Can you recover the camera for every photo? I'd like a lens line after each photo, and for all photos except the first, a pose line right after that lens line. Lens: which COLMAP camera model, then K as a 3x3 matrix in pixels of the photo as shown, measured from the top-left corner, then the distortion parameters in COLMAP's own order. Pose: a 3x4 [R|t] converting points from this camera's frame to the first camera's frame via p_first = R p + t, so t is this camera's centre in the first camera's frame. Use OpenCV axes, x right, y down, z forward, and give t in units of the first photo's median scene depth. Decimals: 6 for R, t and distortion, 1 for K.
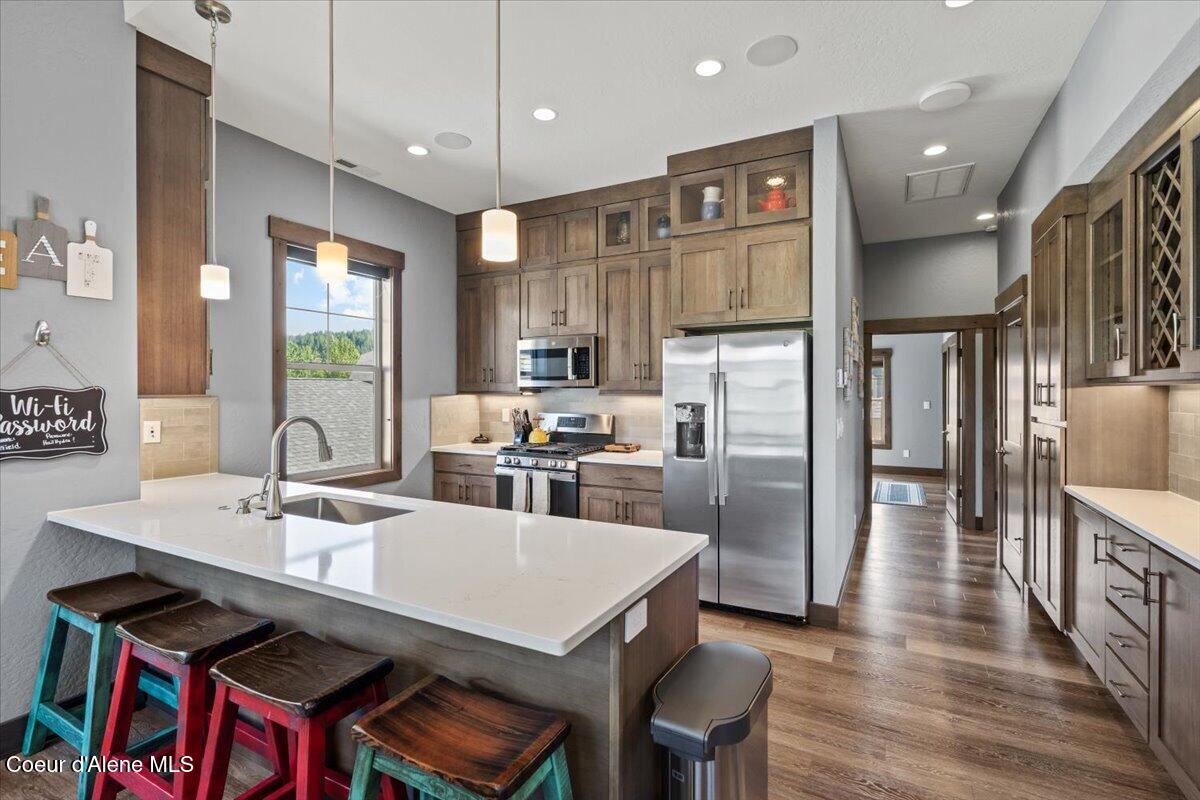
lens RADIAL K [[551.7, 0, 591.4], [0, 551.7, 394.1], [0, 0, 1]] dist [-0.003946, 0.003475]
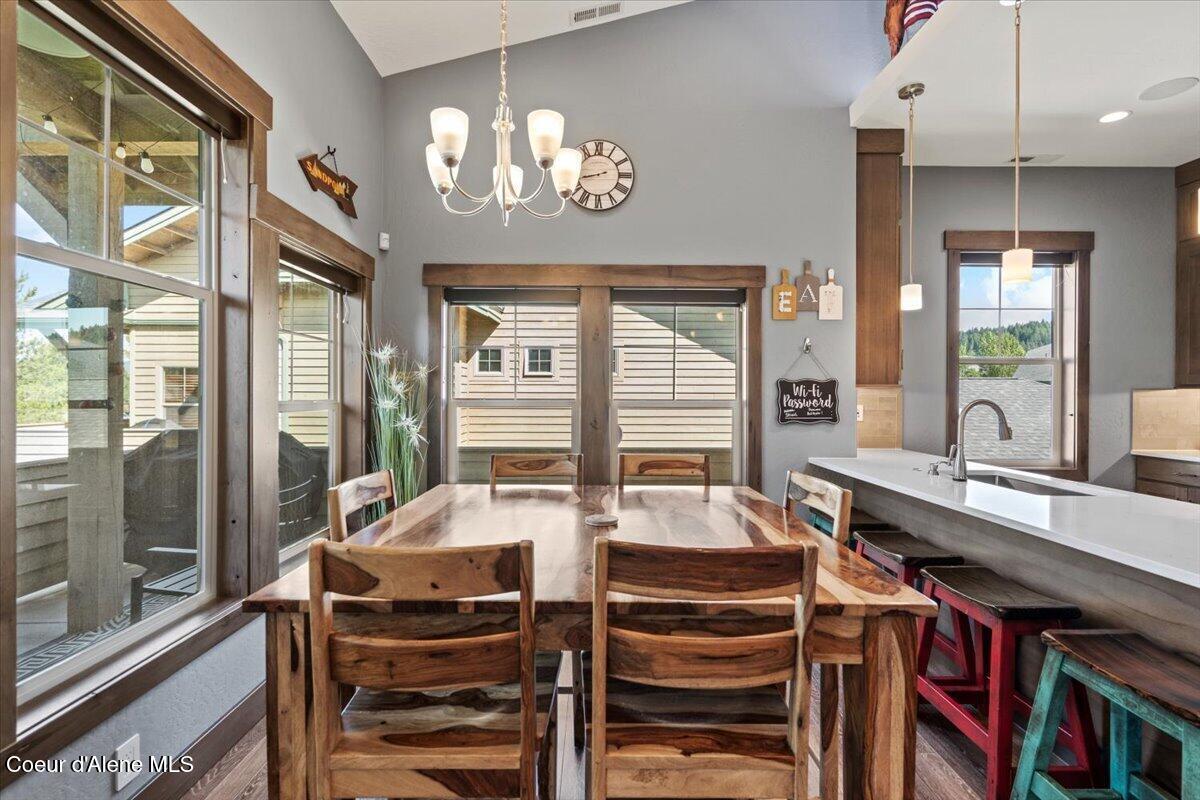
lens RADIAL K [[551.7, 0, 600.5], [0, 551.7, 394.1], [0, 0, 1]] dist [-0.003946, 0.003475]
pose [[0.494156, 0.004210, -0.869363, 0.067177], [-0.008066, 0.999967, 0.000258, 0.023888], [0.869336, 0.006885, 0.494174, -0.208803]]
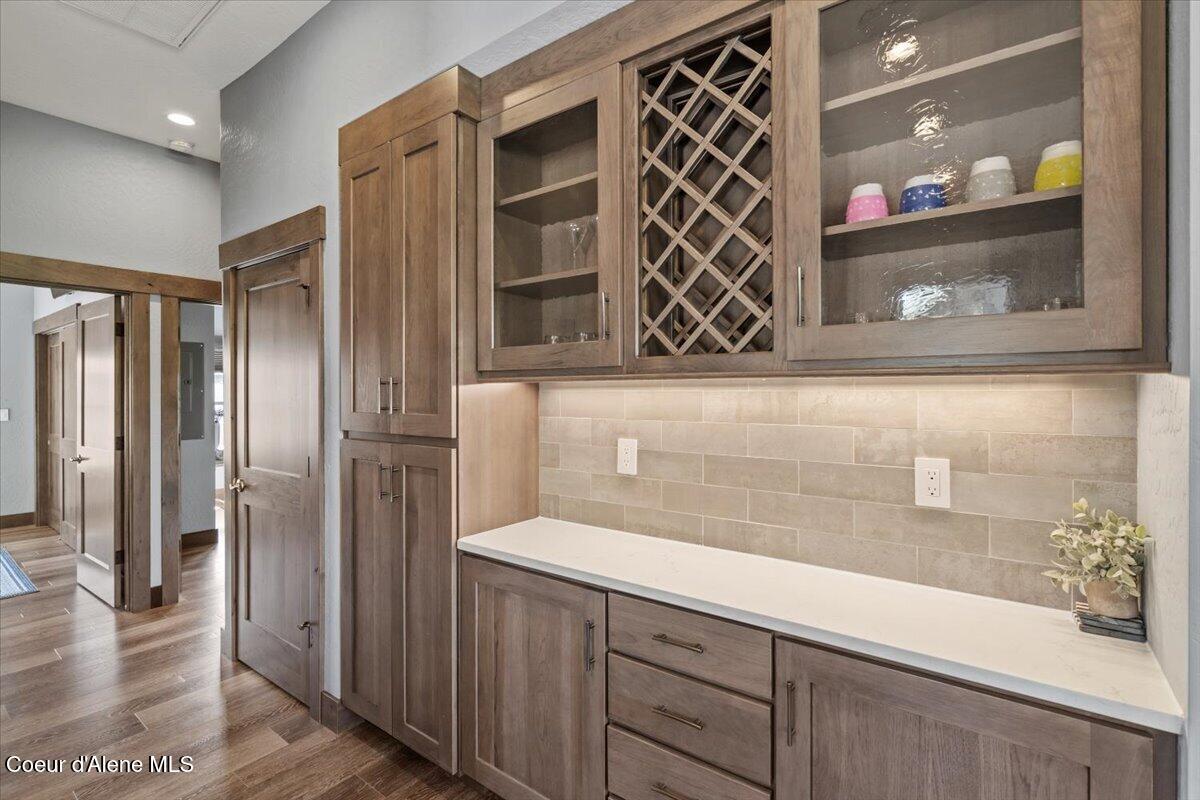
lens RADIAL K [[551.7, 0, 608.5], [0, 551.7, 392.6], [0, 0, 1]] dist [-0.003946, 0.003475]
pose [[0.137636, -0.000273, 0.990483, 0.230564], [0.007028, 0.999975, -0.000701, 0.000309], [-0.990458, 0.007057, 0.137635, 0.659732]]
